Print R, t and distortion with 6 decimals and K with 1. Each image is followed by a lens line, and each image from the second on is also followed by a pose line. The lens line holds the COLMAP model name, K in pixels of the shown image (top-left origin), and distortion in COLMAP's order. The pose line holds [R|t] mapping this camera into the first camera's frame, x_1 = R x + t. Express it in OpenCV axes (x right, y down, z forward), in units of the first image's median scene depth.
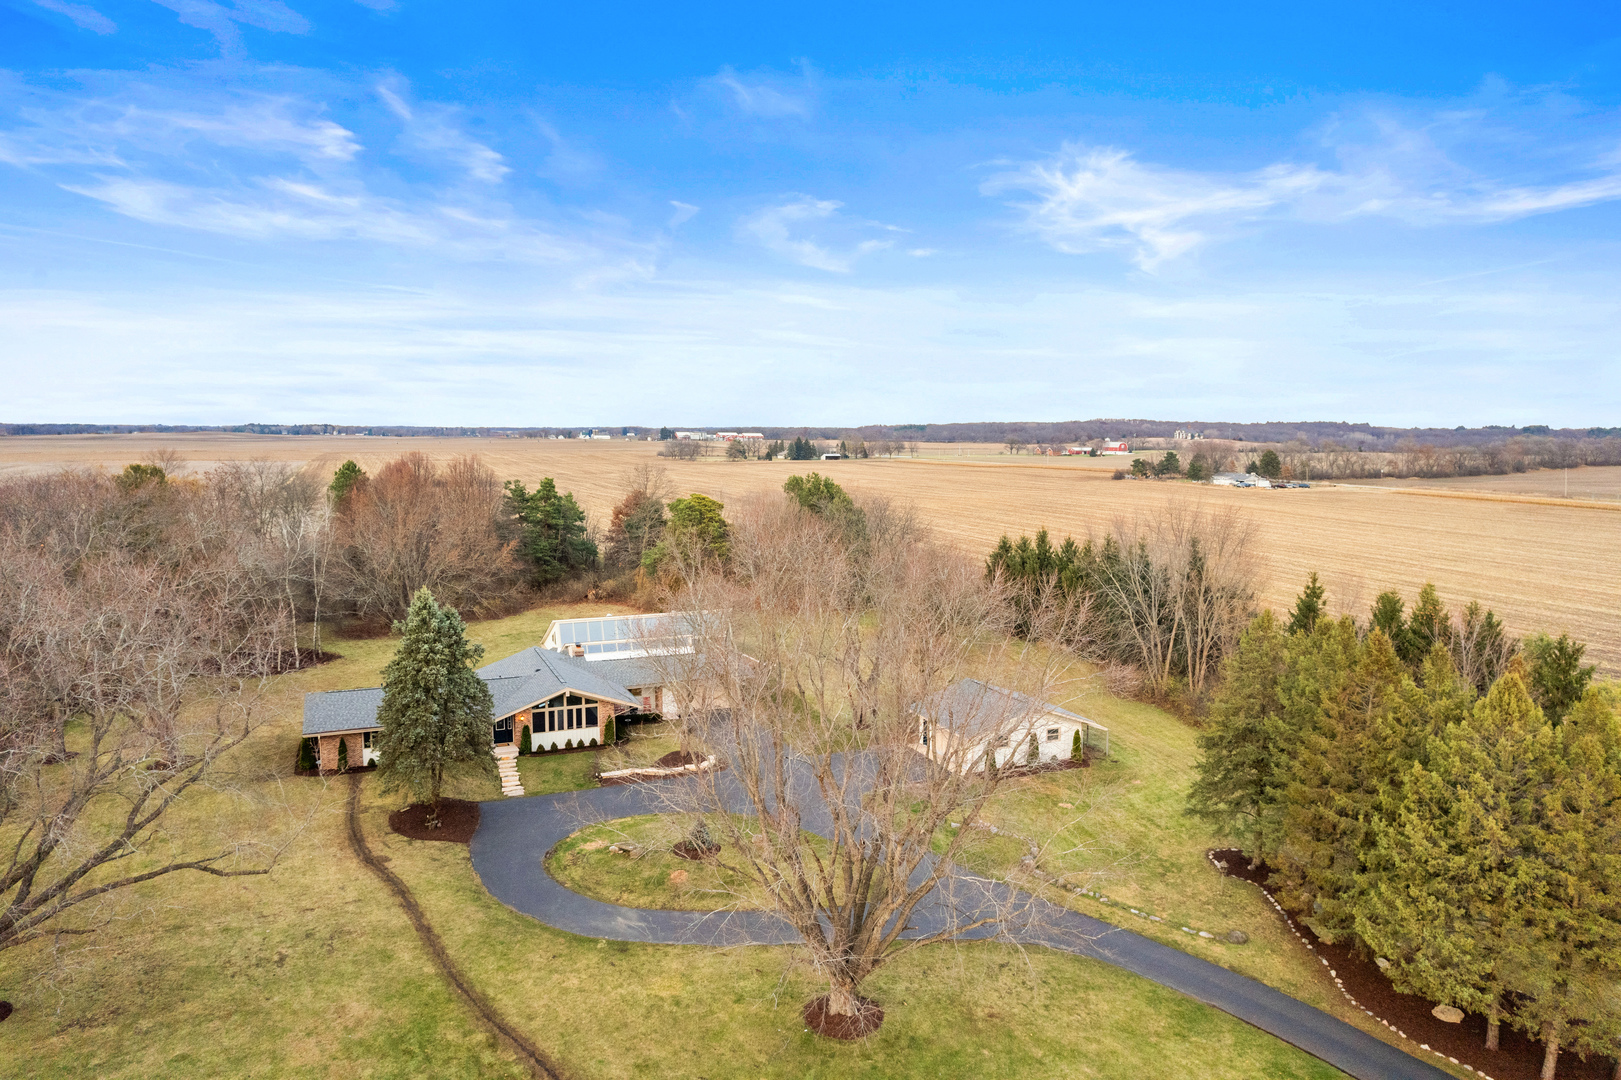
lens RADIAL K [[1035.0, 0, 813.7], [0, 1035.0, 536.1], [0, 0, 1]] dist [-0.071364, 0.059009]
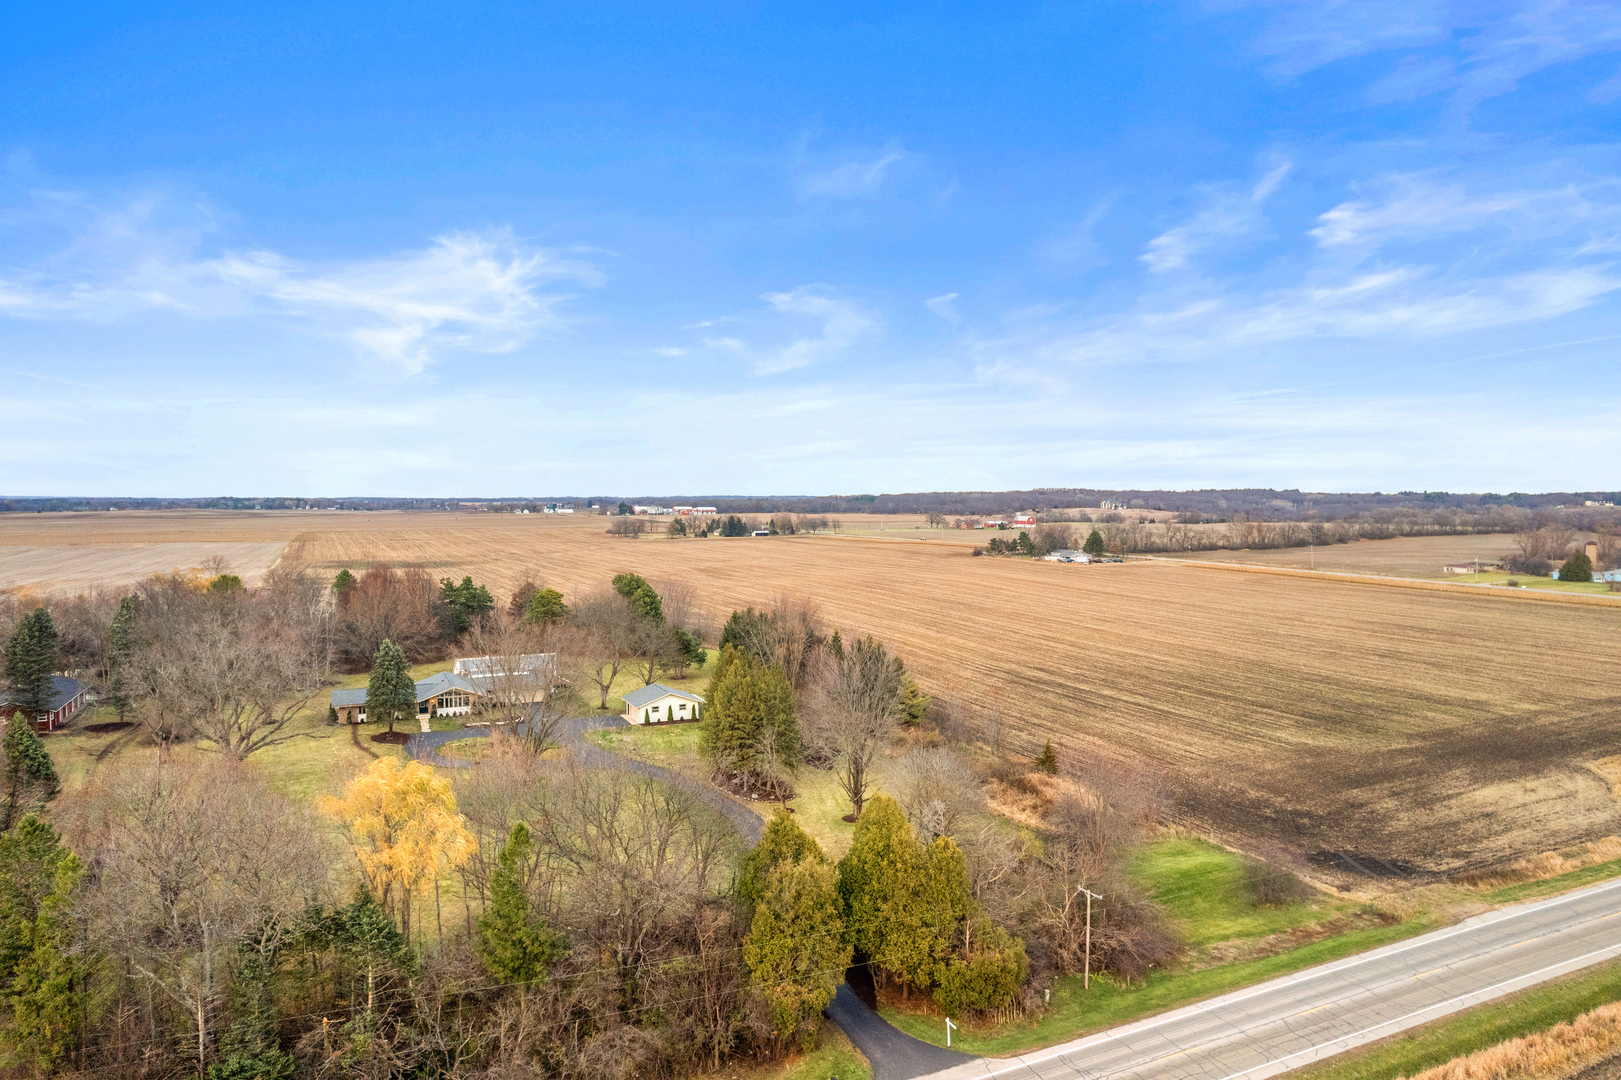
lens RADIAL K [[1035.0, 0, 813.7], [0, 1035.0, 536.1], [0, 0, 1]] dist [-0.071364, 0.059009]
pose [[0.999619, -0.009162, 0.026018, 0.331984], [0.010805, 0.997909, -0.063732, -0.015850], [-0.025379, 0.063989, 0.997628, -0.851439]]
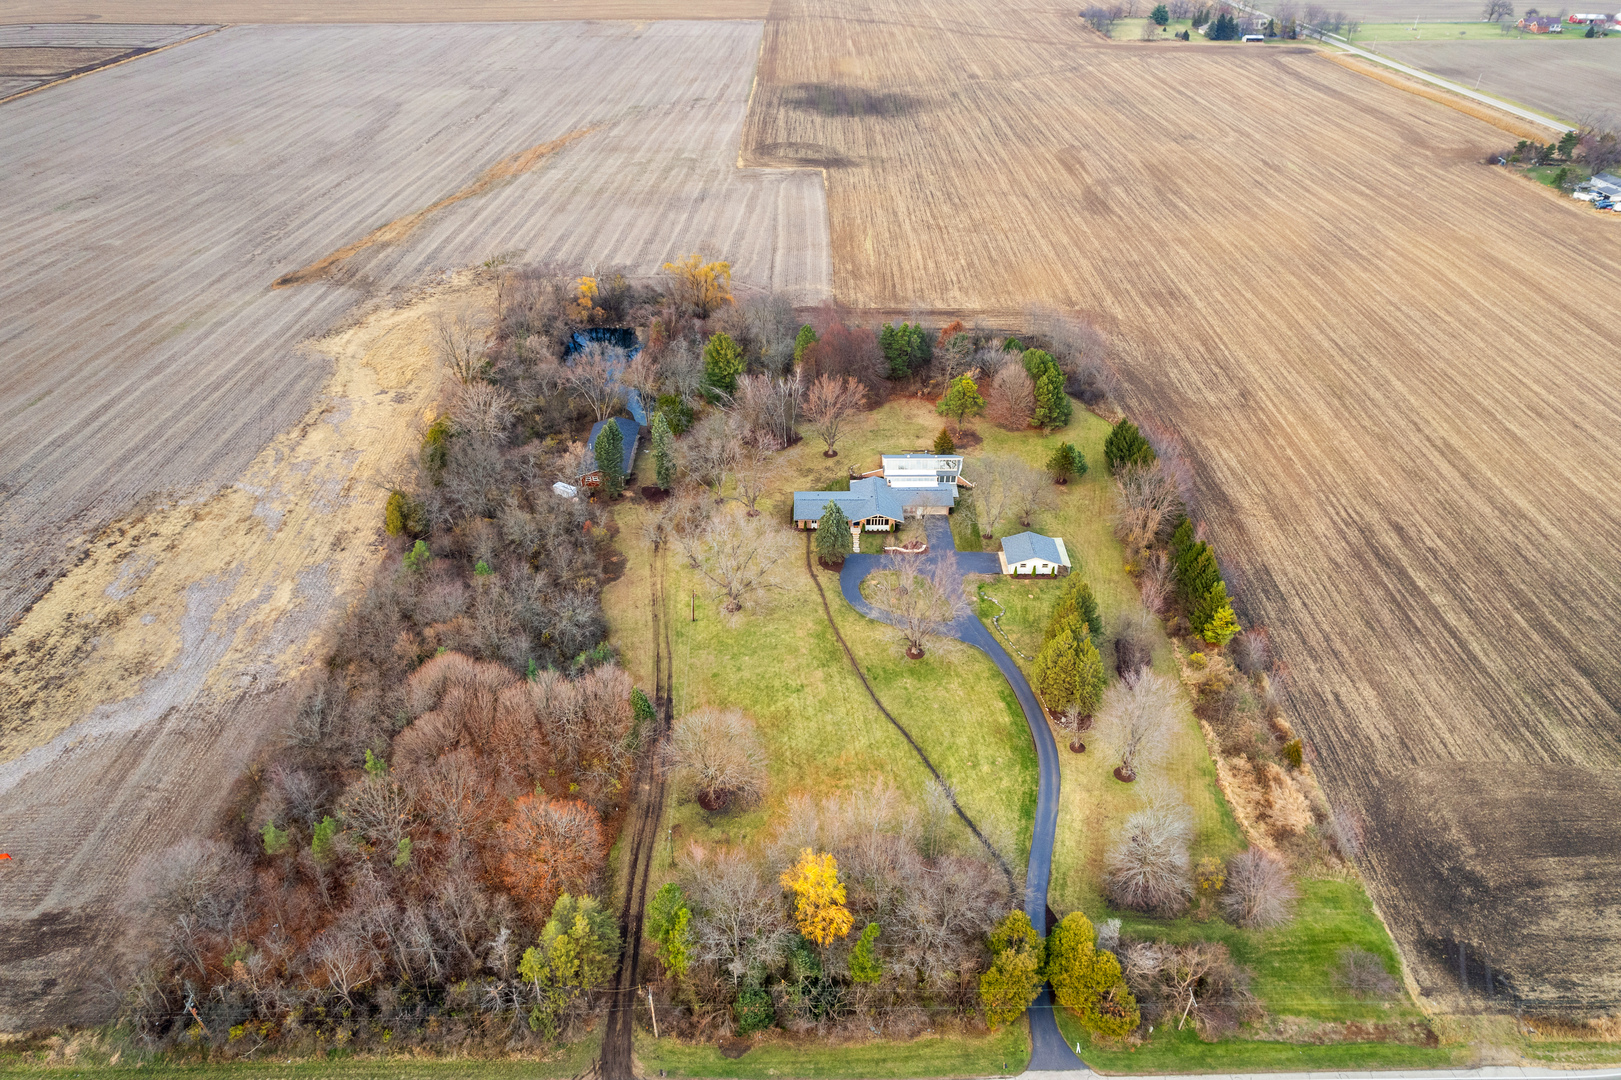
lens RADIAL K [[1035.0, 0, 813.7], [0, 1035.0, 536.1], [0, 0, 1]] dist [-0.071364, 0.059009]
pose [[0.917941, 0.221186, -0.329333, 0.406157], [-0.035566, 0.872688, 0.486981, -0.870072], [0.395119, -0.435307, 0.808943, -1.040780]]
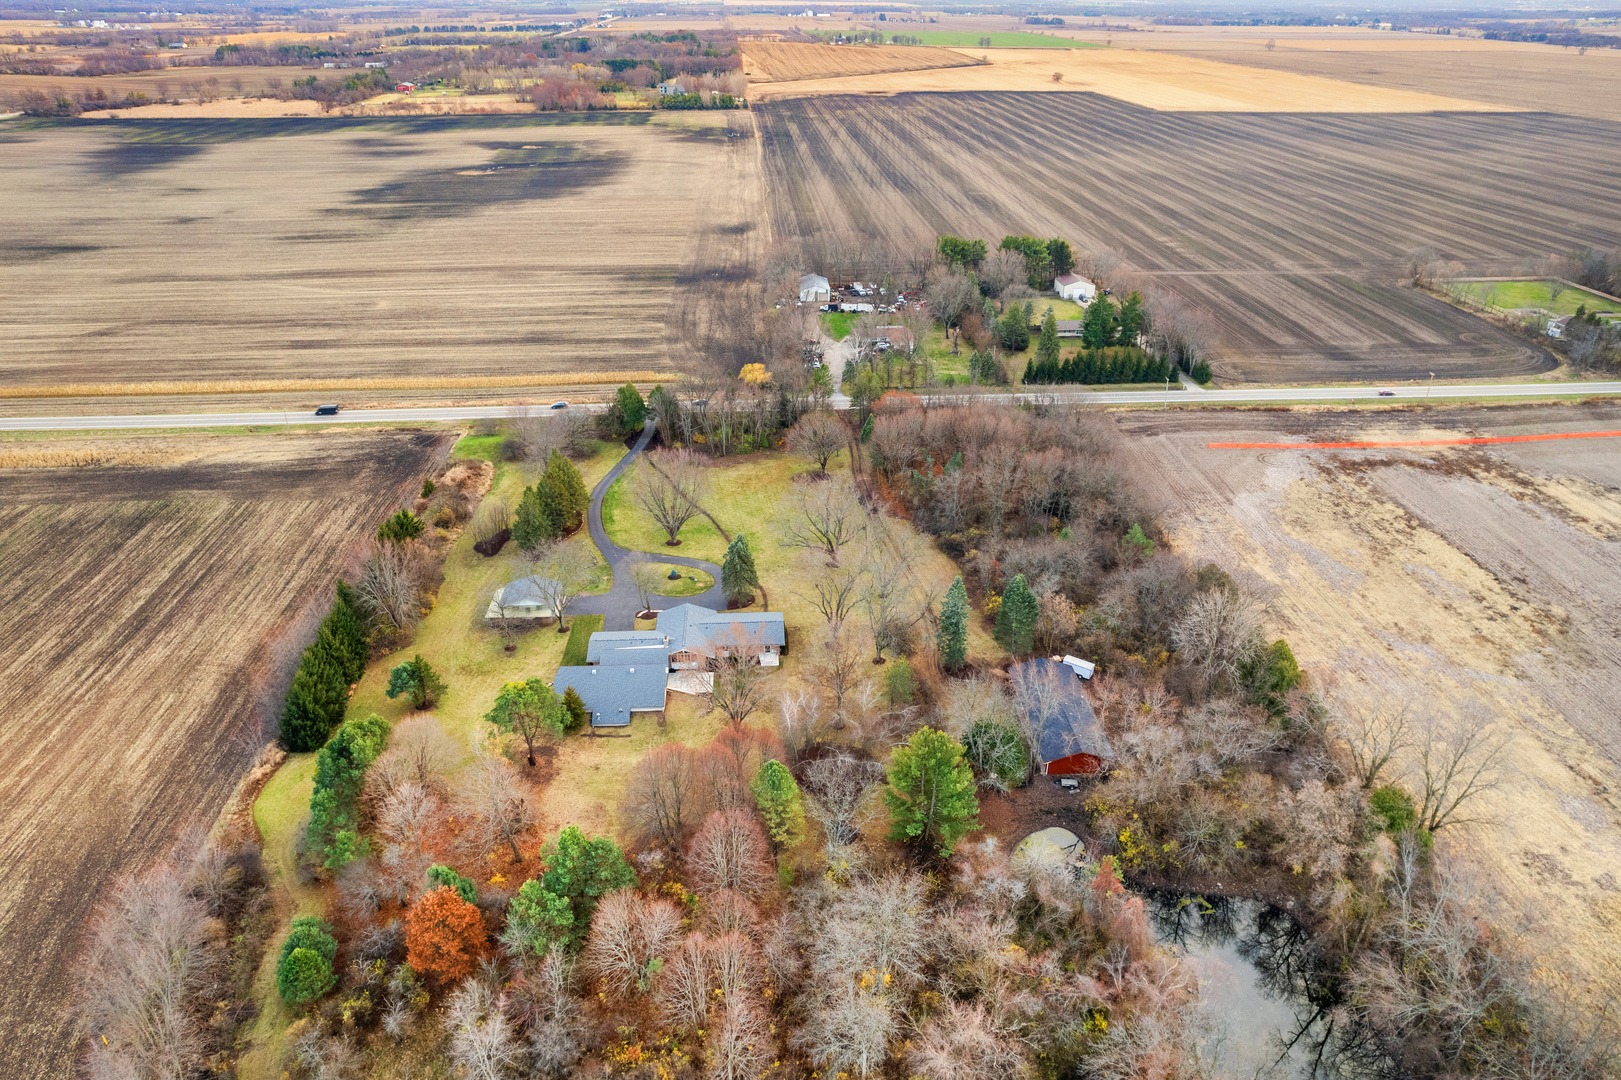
lens RADIAL K [[1074.2, 0, 810.5], [0, 1074.2, 540.0], [0, 0, 1]] dist [-0.077689, 0.063104]
pose [[-0.936881, -0.171507, 0.304696, -0.943621], [0.024549, 0.837019, 0.546623, -1.033725], [-0.348786, 0.519600, -0.779977, 2.078364]]
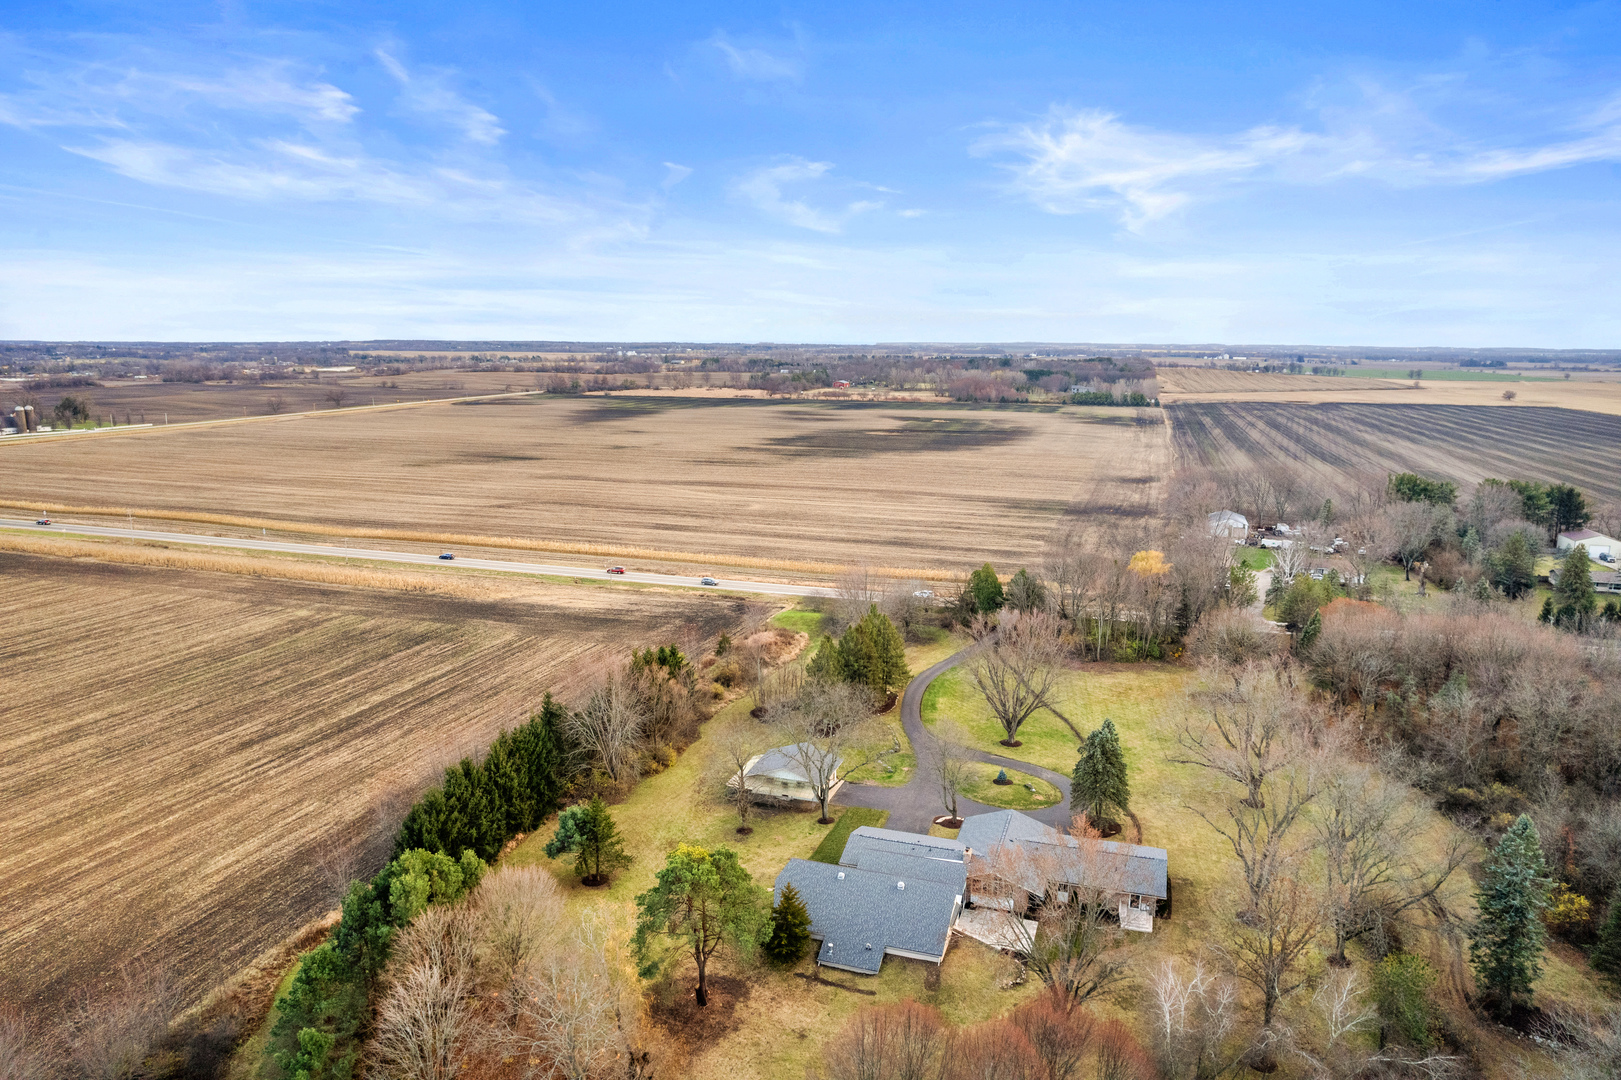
lens RADIAL K [[1035.0, 0, 813.7], [0, 1035.0, 536.1], [0, 0, 1]] dist [-0.071364, 0.059009]
pose [[-0.741772, -0.138009, 0.656298, -0.735343], [0.056531, 0.962248, 0.266239, -0.527400], [-0.668265, 0.234590, -0.705967, 1.632547]]
